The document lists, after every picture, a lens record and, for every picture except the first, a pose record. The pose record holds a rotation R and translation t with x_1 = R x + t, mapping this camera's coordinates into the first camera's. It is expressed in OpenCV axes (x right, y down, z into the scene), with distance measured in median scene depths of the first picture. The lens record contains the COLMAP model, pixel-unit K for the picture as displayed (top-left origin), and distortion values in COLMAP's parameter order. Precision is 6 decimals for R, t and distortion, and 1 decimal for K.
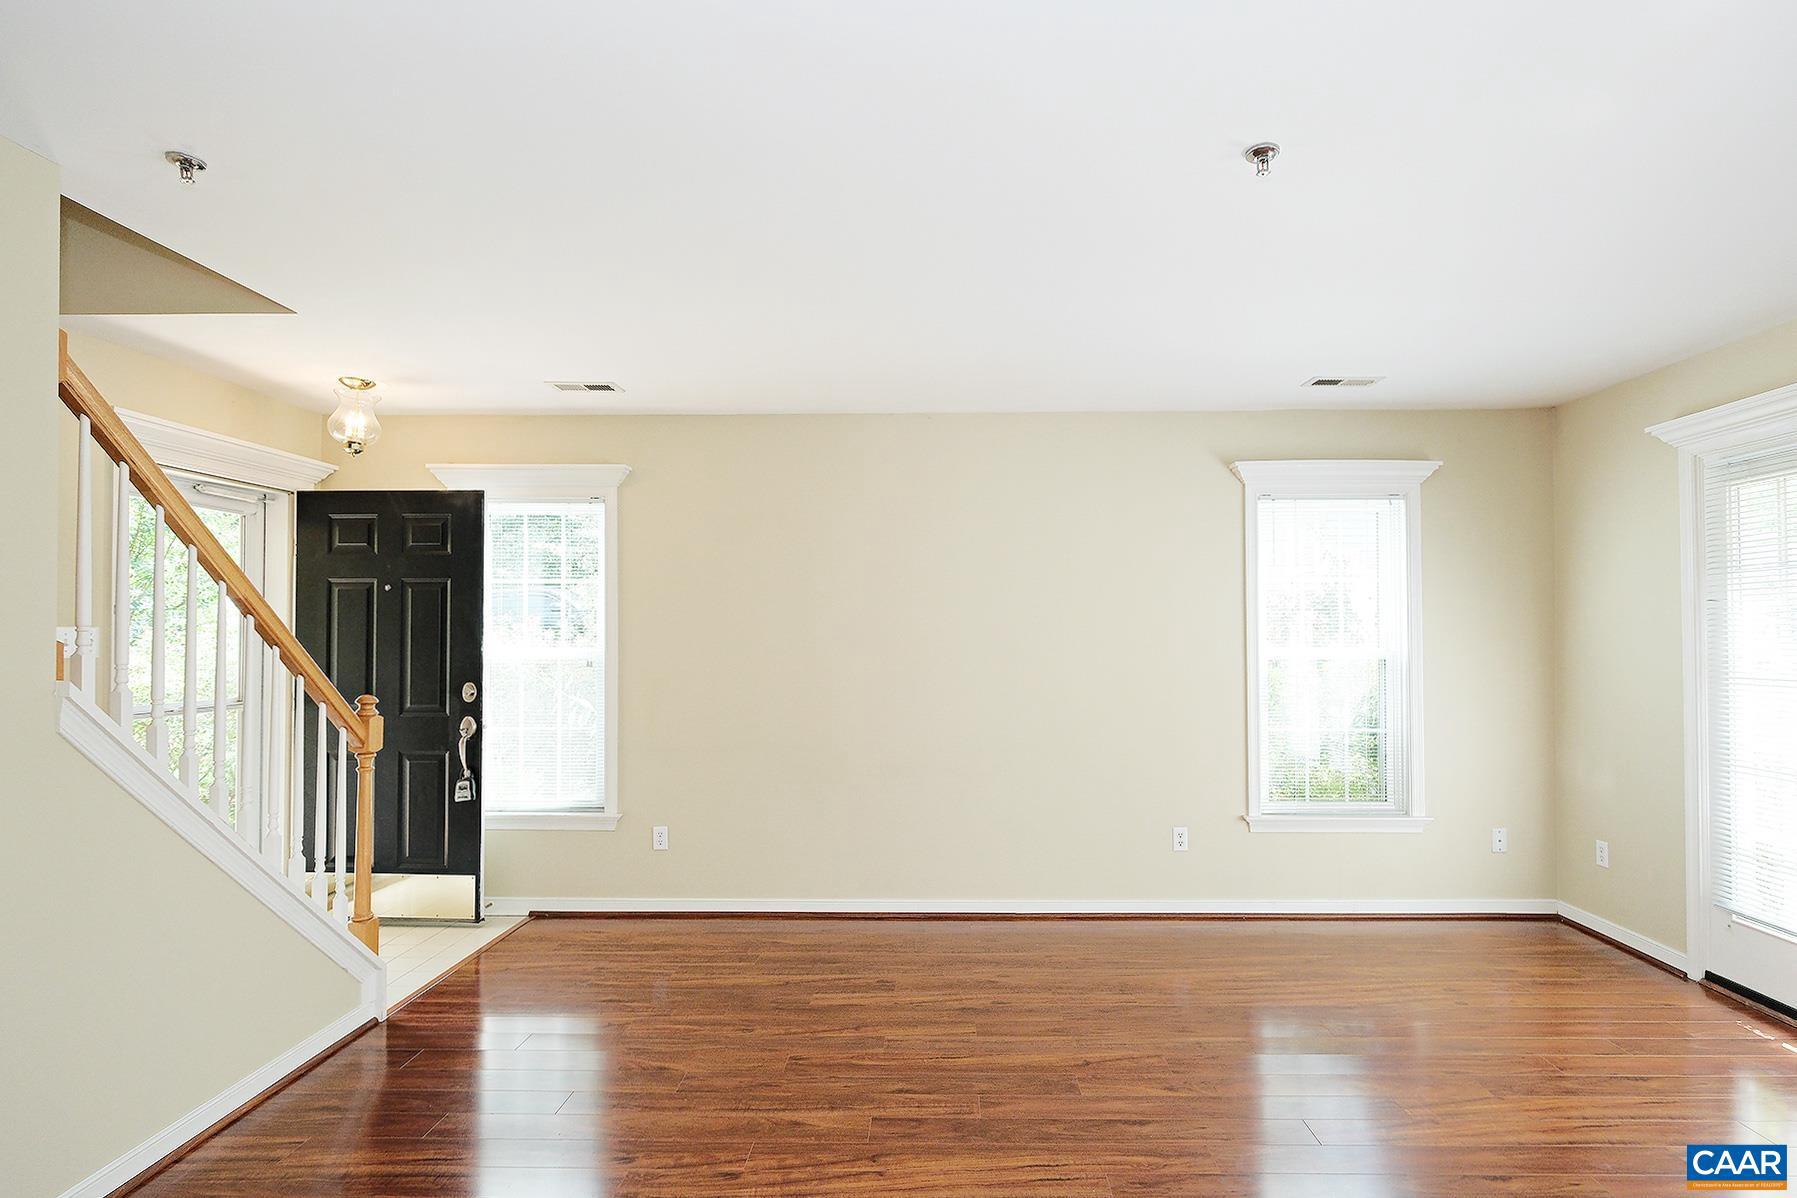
lens RADIAL K [[900.2, 0, 927.7], [0, 900.2, 626.3], [0, 0, 1]] dist [0.001654, -0.002101]
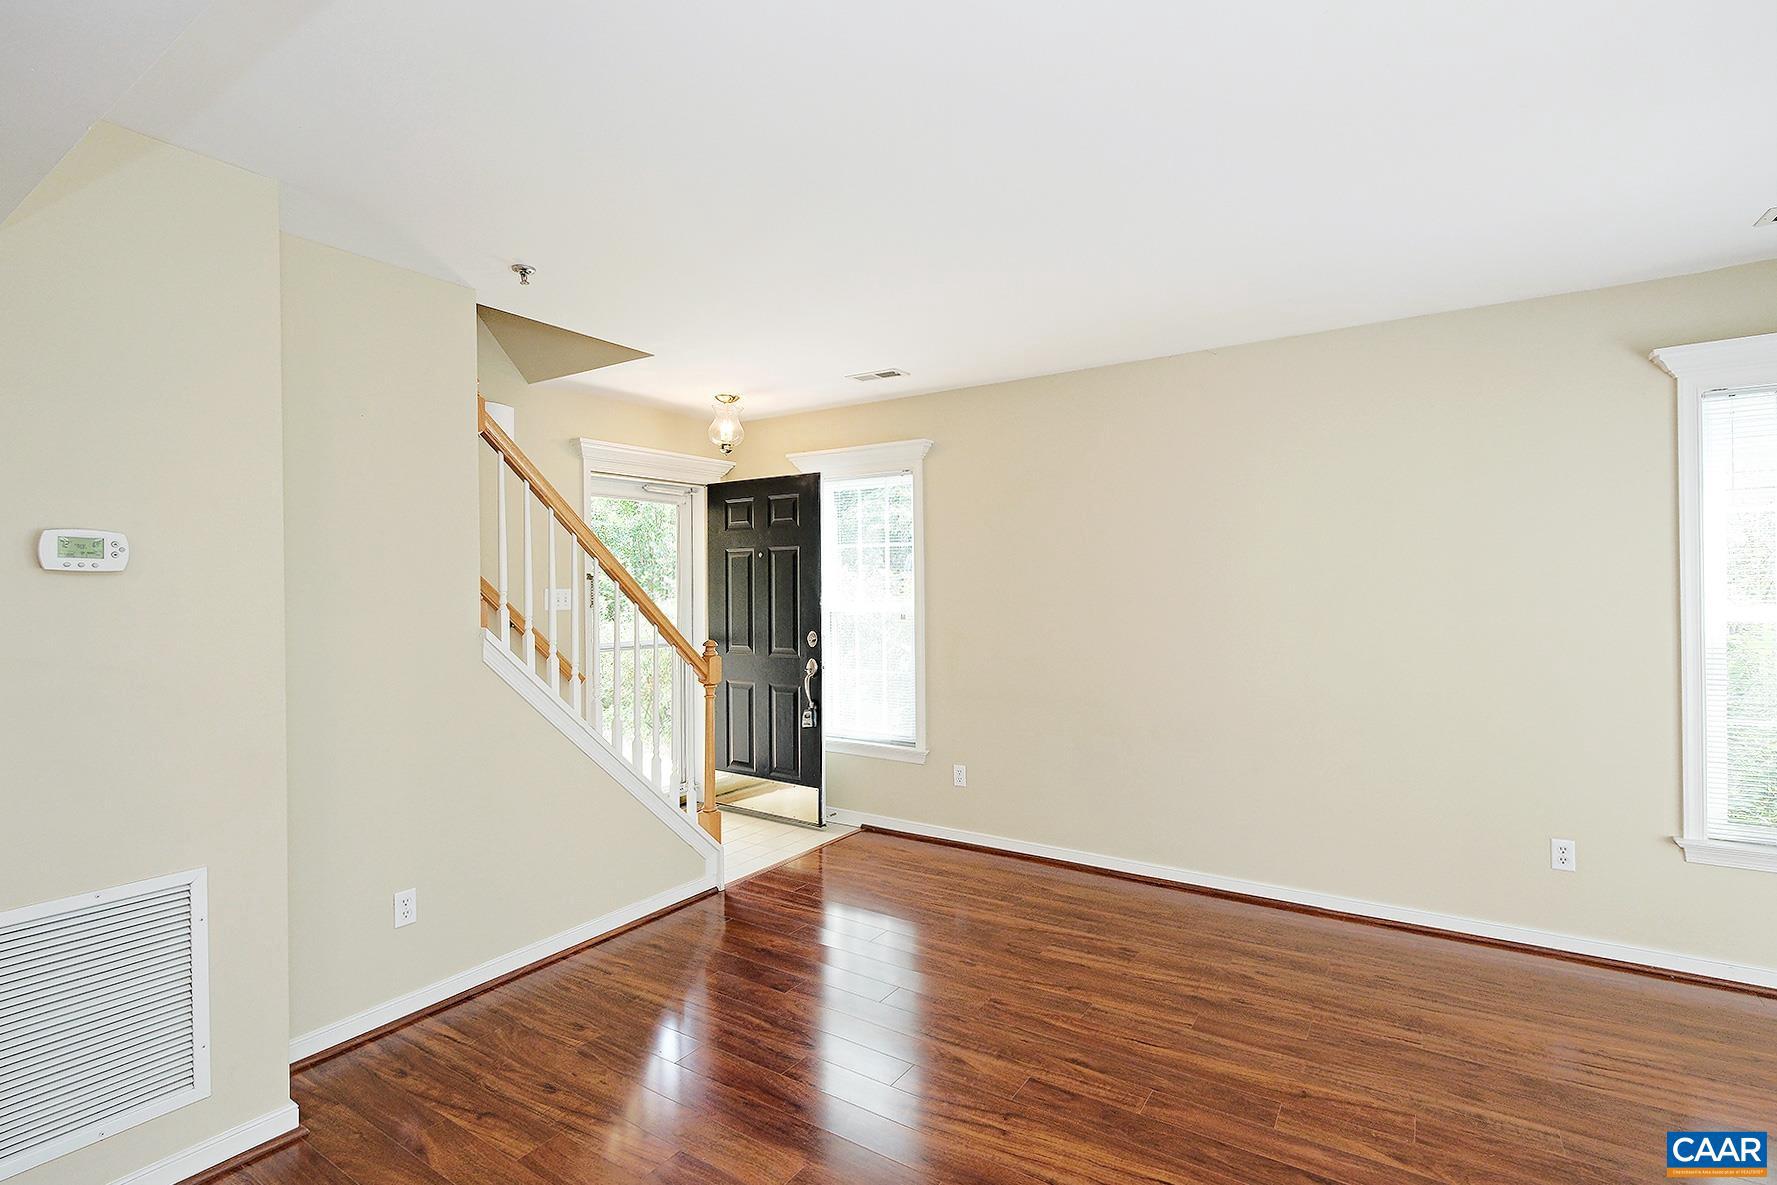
lens RADIAL K [[857.8, 0, 888.5], [0, 857.8, 592.5], [0, 0, 1]] dist [-0.000988, -0.000684]
pose [[0.834854, -0.002504, -0.550466, 0.233757], [0.013121, 0.999796, 0.015353, -0.006595], [0.550315, -0.020040, 0.834717, 0.091407]]
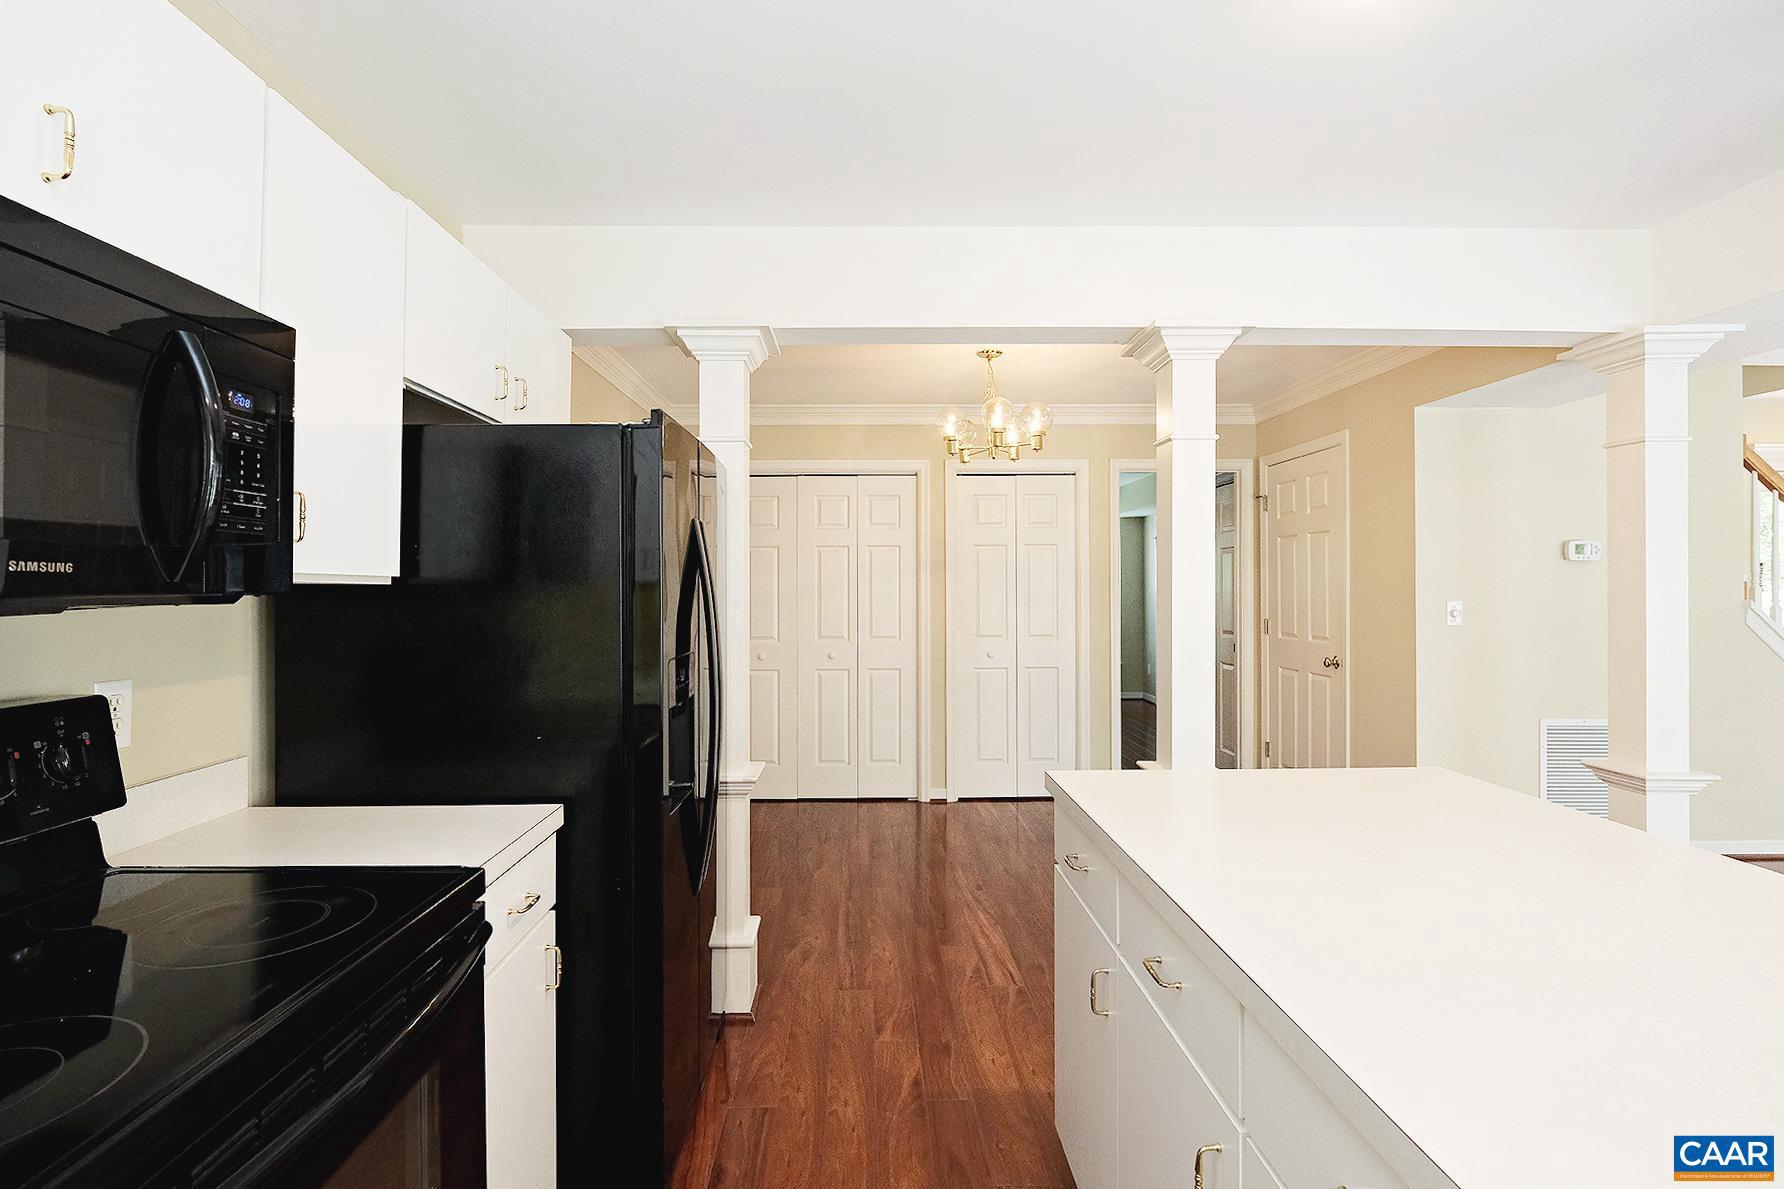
lens RADIAL K [[860.9, 0, 785.3], [0, 860.9, 592.2], [0, 0, 1]] dist [-0.002385, -0.000953]
pose [[0.033194, -0.001318, -0.999448, 0.575744], [0.010789, 0.999941, -0.000960, 0.011785], [0.999391, -0.010751, 0.033207, -0.780421]]
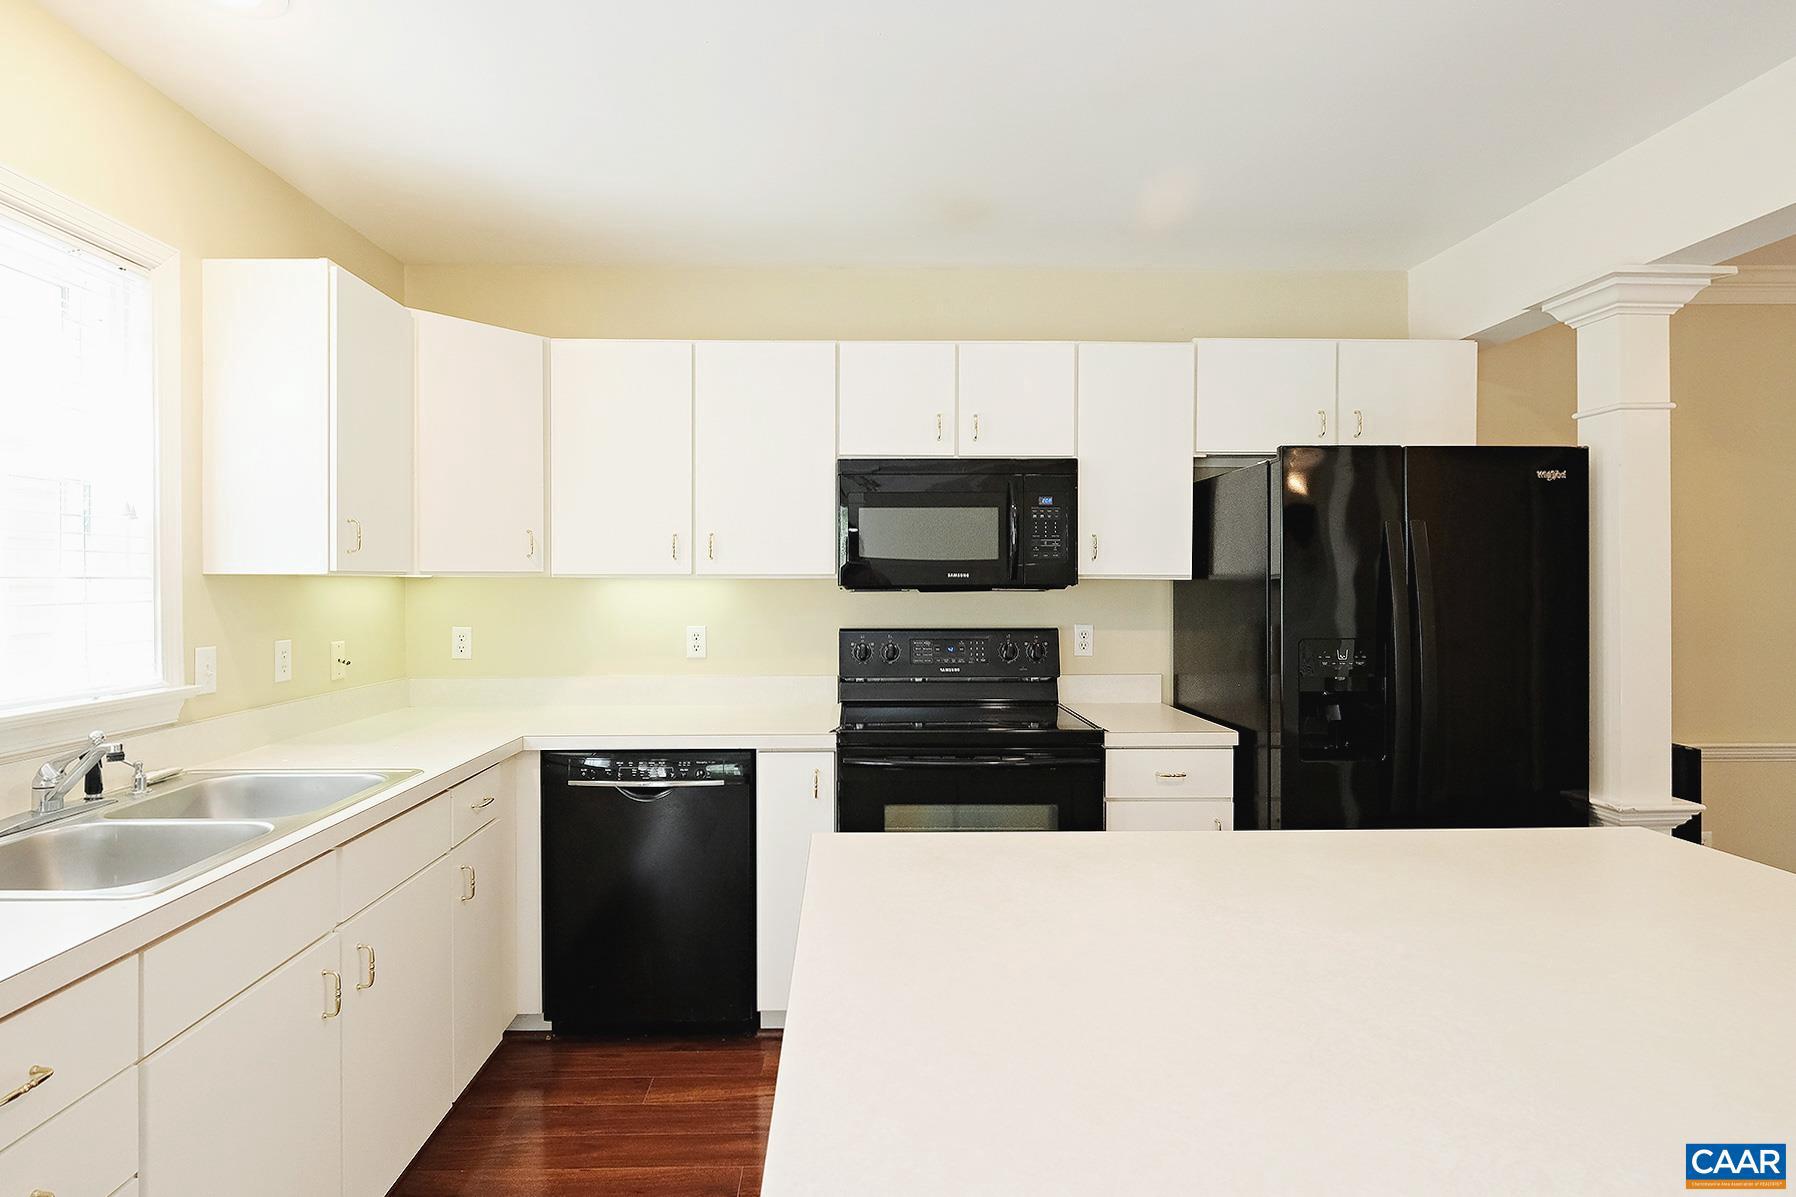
lens RADIAL K [[896.1, 0, 876.0], [0, 896.1, 580.2], [0, 0, 1]] dist [-0.000574, 0.000137]
pose [[-0.999332, 0.001041, -0.036532, 0.402454], [0.001334, 0.999967, -0.008011, 0.012178], [0.036522, -0.008055, -0.999300, -0.139054]]
